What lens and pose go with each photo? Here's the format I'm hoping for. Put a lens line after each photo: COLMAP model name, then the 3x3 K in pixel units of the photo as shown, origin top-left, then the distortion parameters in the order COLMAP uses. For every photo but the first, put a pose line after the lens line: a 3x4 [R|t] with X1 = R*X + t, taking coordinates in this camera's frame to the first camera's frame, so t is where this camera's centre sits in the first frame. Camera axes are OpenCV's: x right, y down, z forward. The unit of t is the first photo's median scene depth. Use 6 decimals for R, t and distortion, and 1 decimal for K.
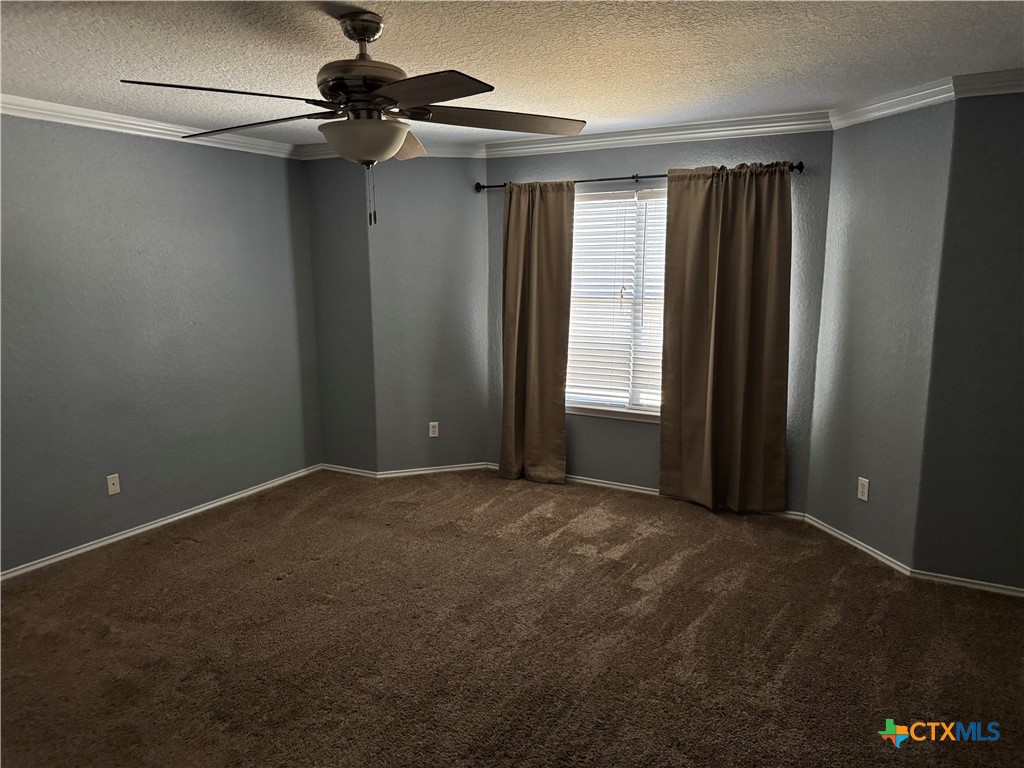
lens RADIAL K [[722.0, 0, 517.4], [0, 722.0, 385.7], [0, 0, 1]] dist [0.052103, -0.070884]
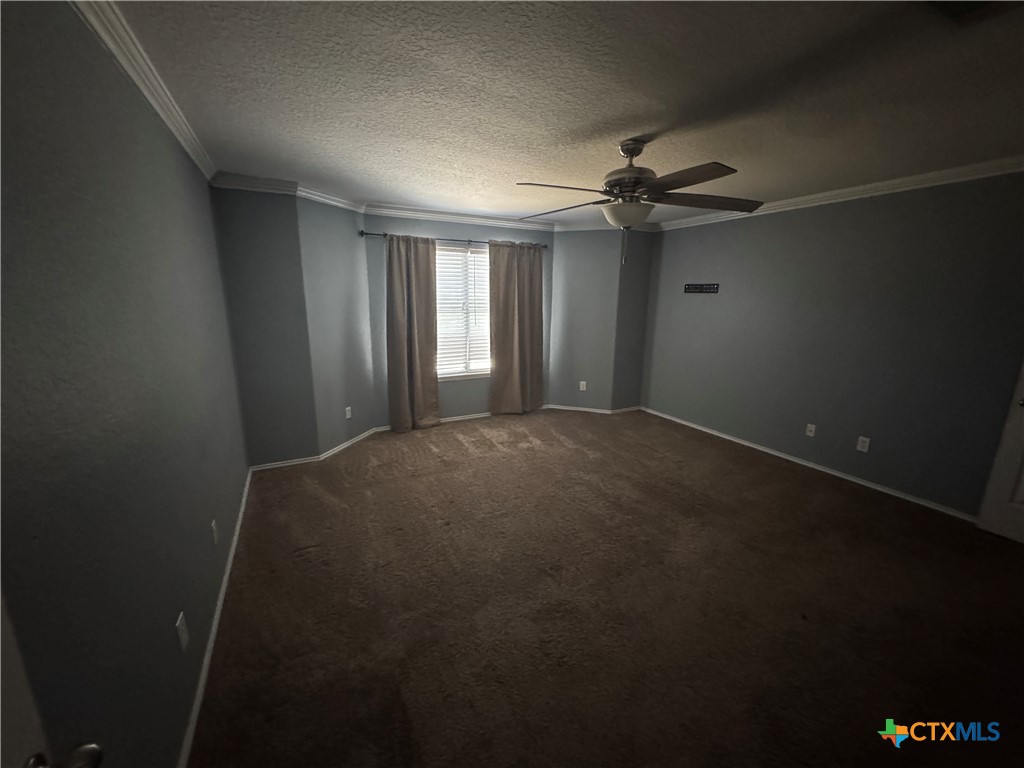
lens RADIAL K [[409.8, 0, 515.2], [0, 409.8, 381.0], [0, 0, 1]] dist [-0.002807, -0.000272]
pose [[0.545331, -0.164151, 0.821990, -0.644000], [0.131841, 0.985228, 0.109283, -0.045244], [-0.827787, 0.048776, 0.558918, 0.361918]]
